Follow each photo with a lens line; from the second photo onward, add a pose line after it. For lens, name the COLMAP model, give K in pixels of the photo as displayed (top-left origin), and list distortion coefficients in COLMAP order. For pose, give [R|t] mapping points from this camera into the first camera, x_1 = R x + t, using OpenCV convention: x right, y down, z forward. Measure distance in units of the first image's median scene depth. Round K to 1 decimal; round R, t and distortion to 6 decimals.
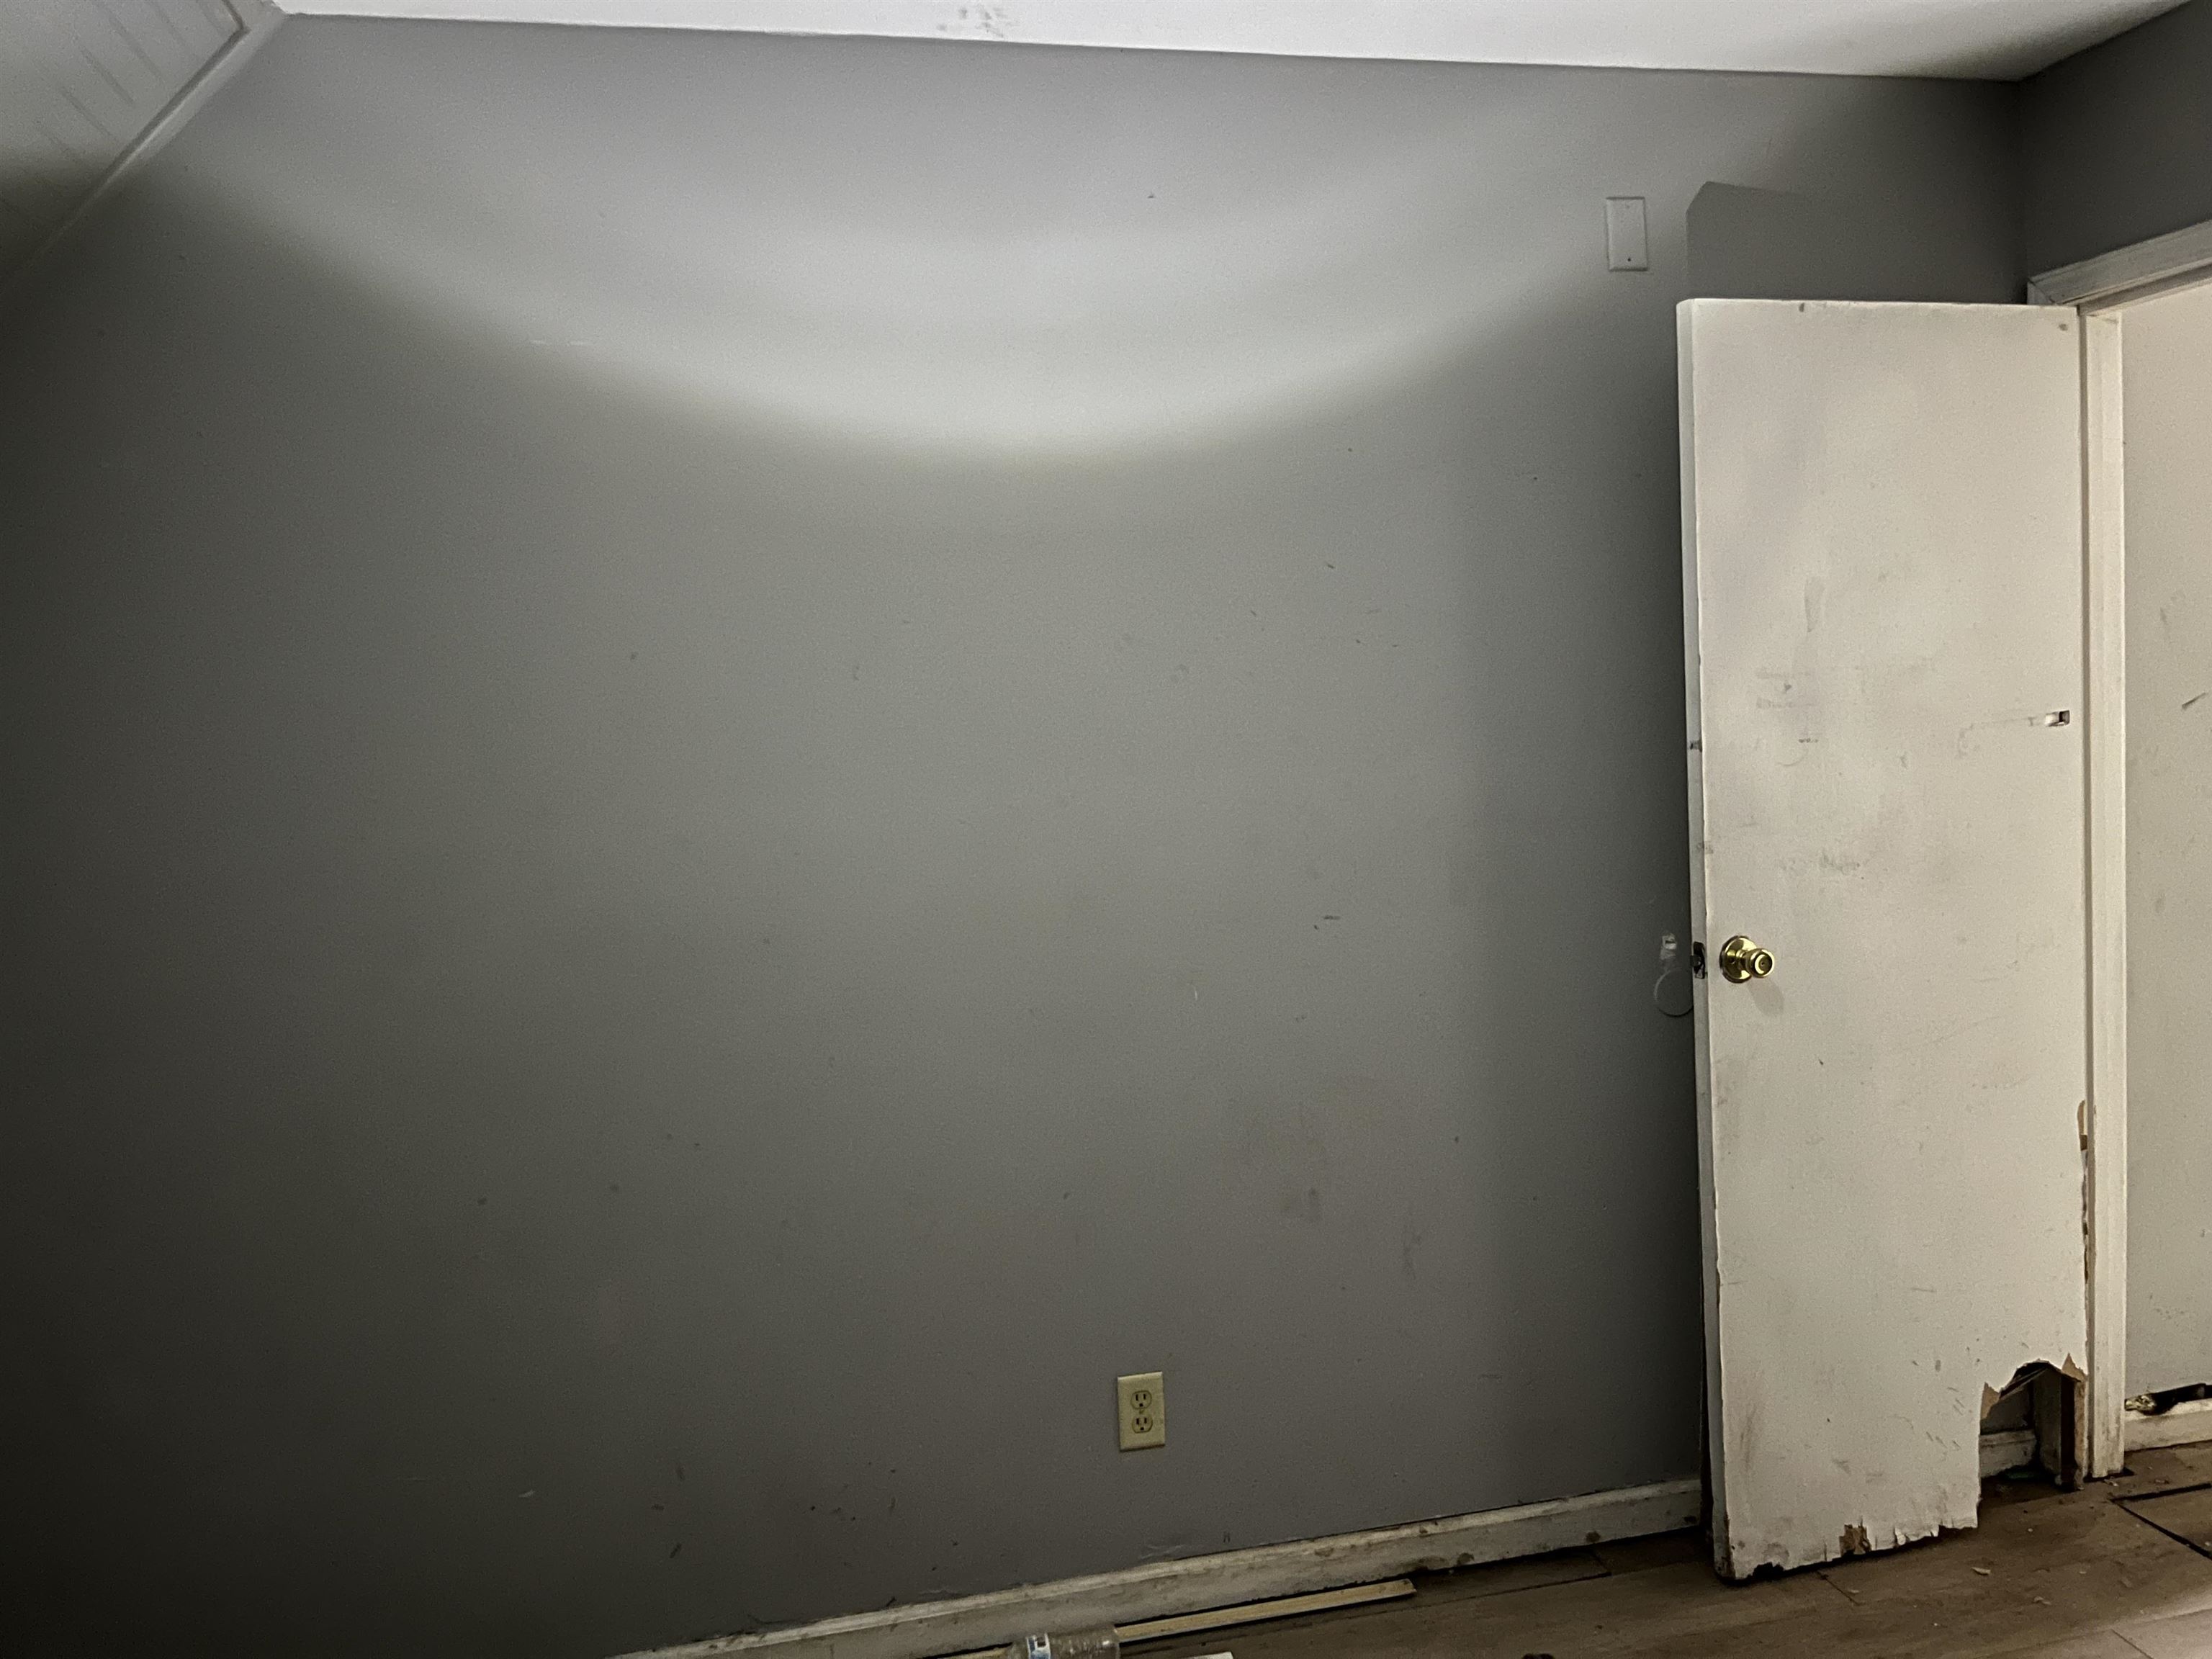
lens RADIAL K [[1665.4, 0, 1098.5], [0, 1665.4, 830.3], [0, 0, 1]] dist [0.055289, -0.084028]
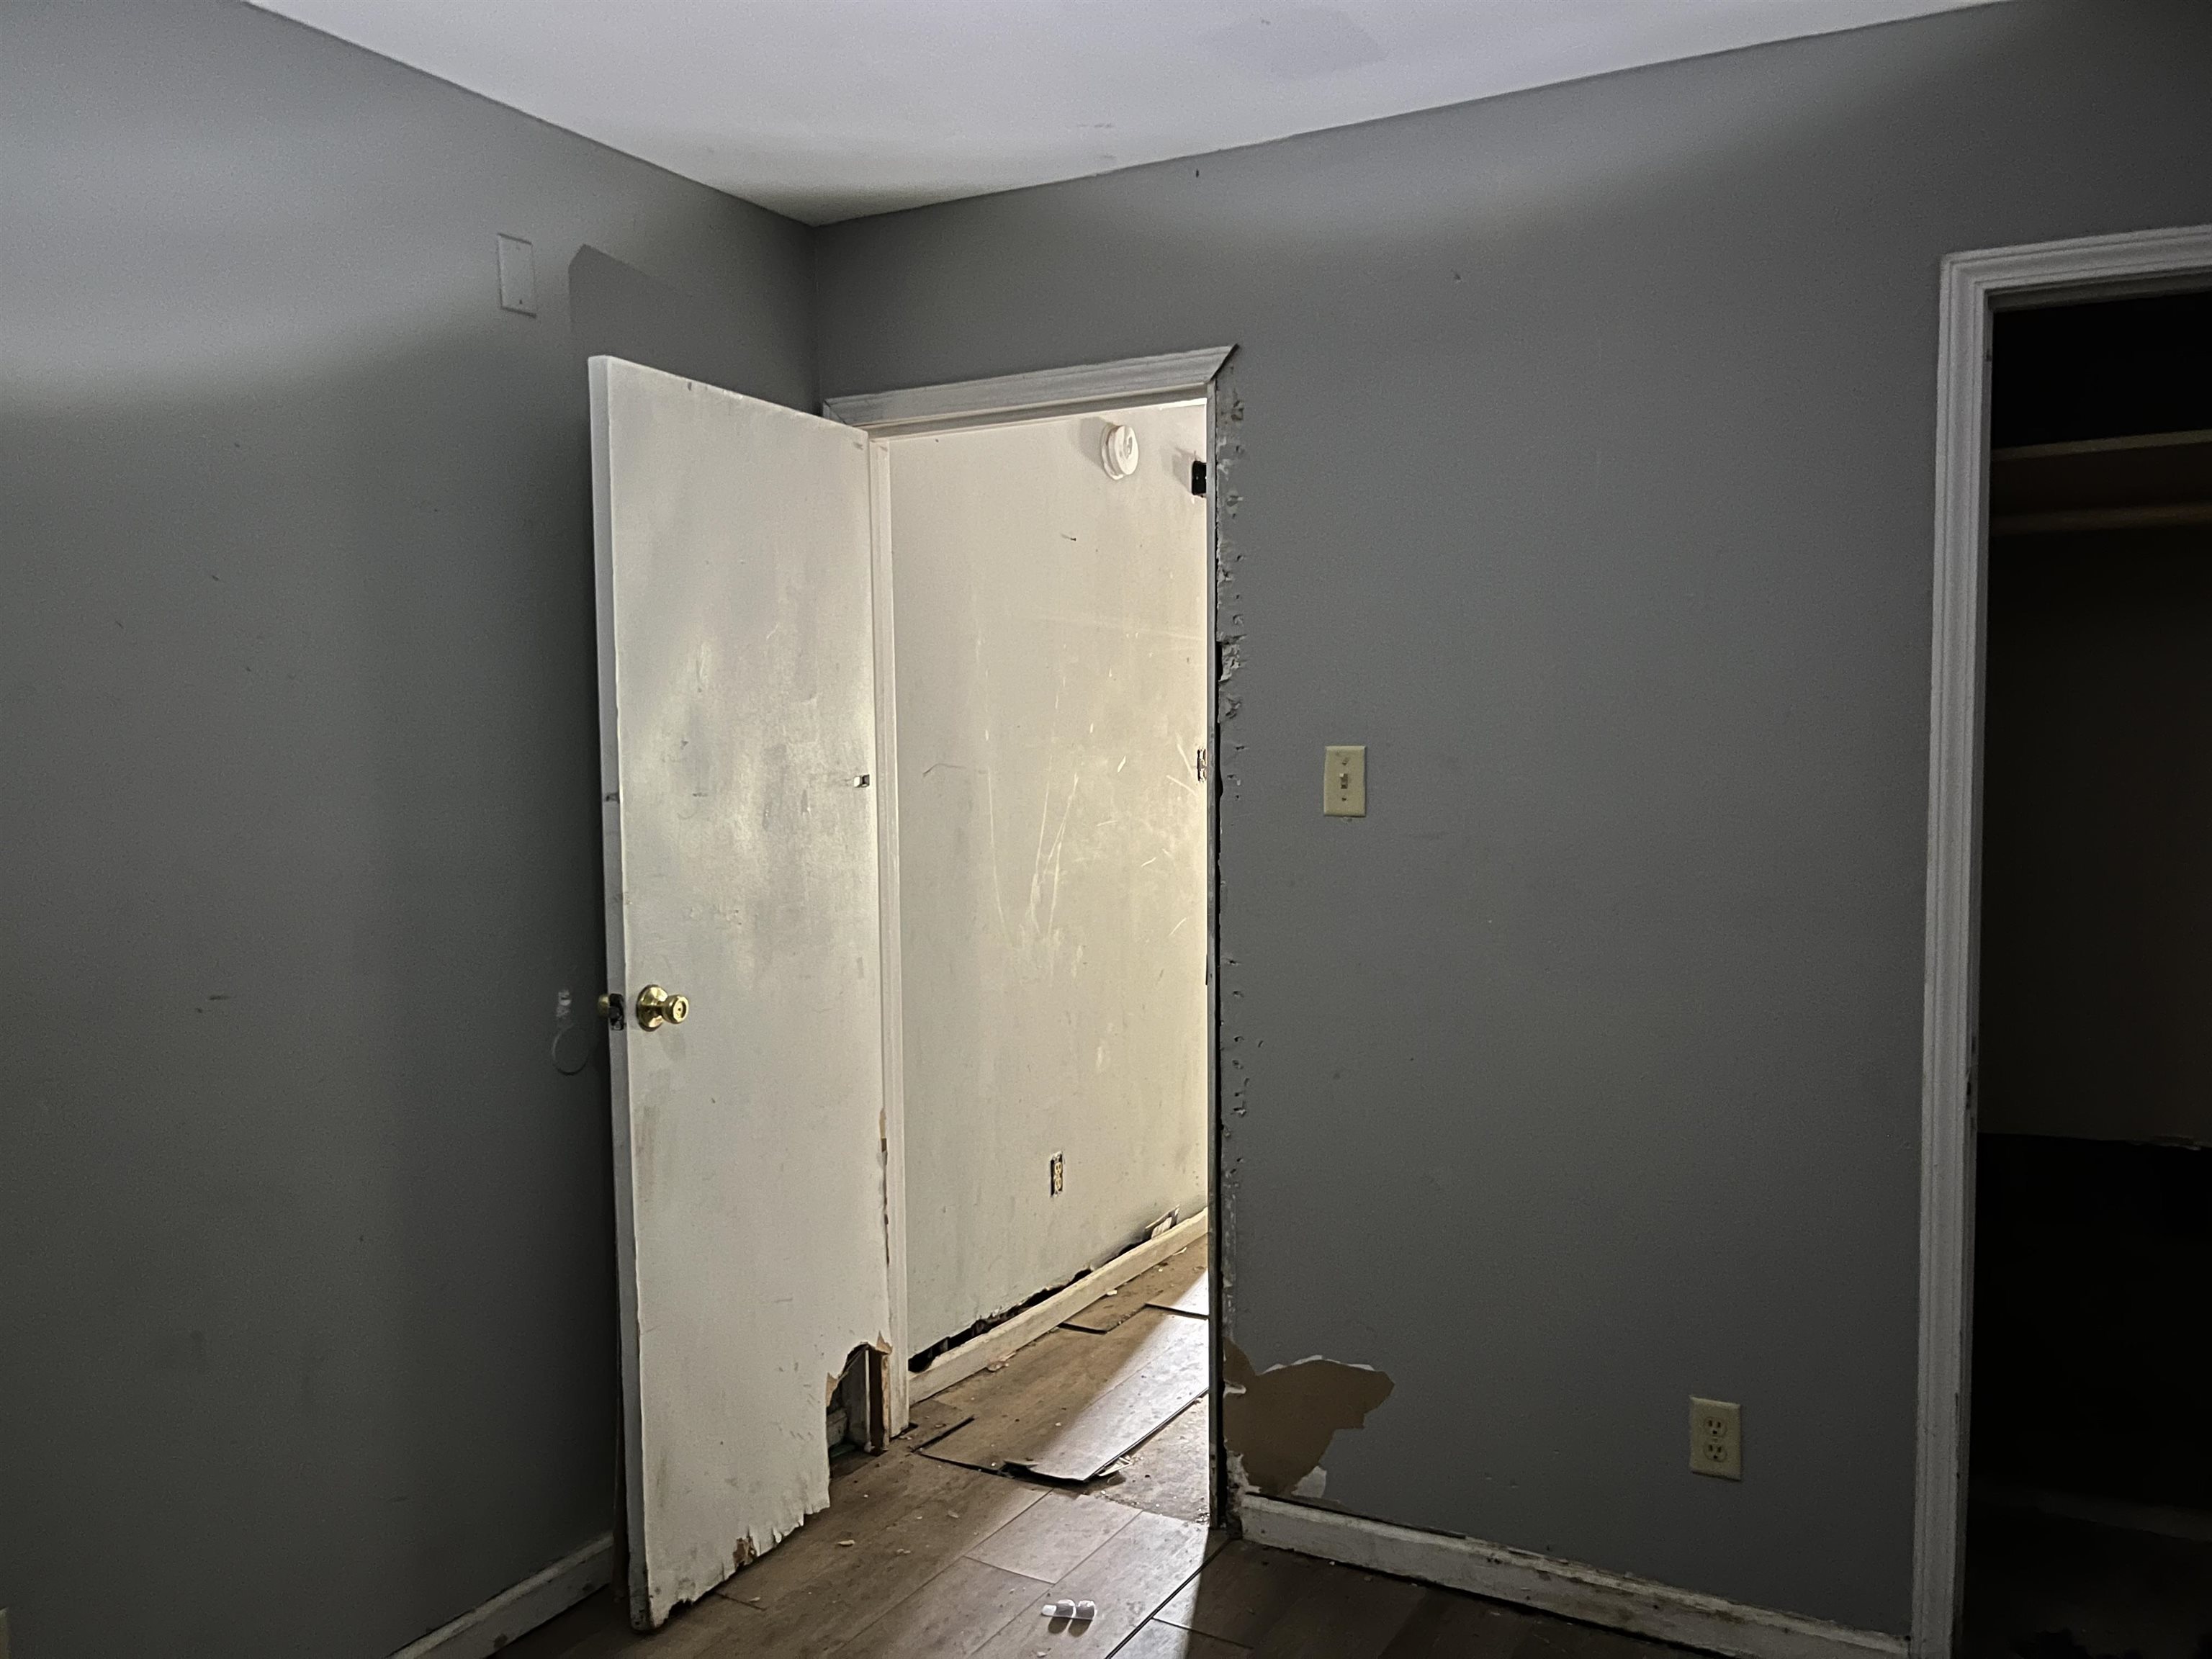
lens RADIAL K [[1665.4, 0, 1105.5], [0, 1665.4, 842.1], [0, 0, 1]] dist [0.055289, -0.084028]
pose [[0.682960, -0.006829, 0.730424, -0.165195], [0.037435, 0.998970, -0.025663, 0.012277], [-0.729496, 0.044870, 0.682512, 0.094620]]
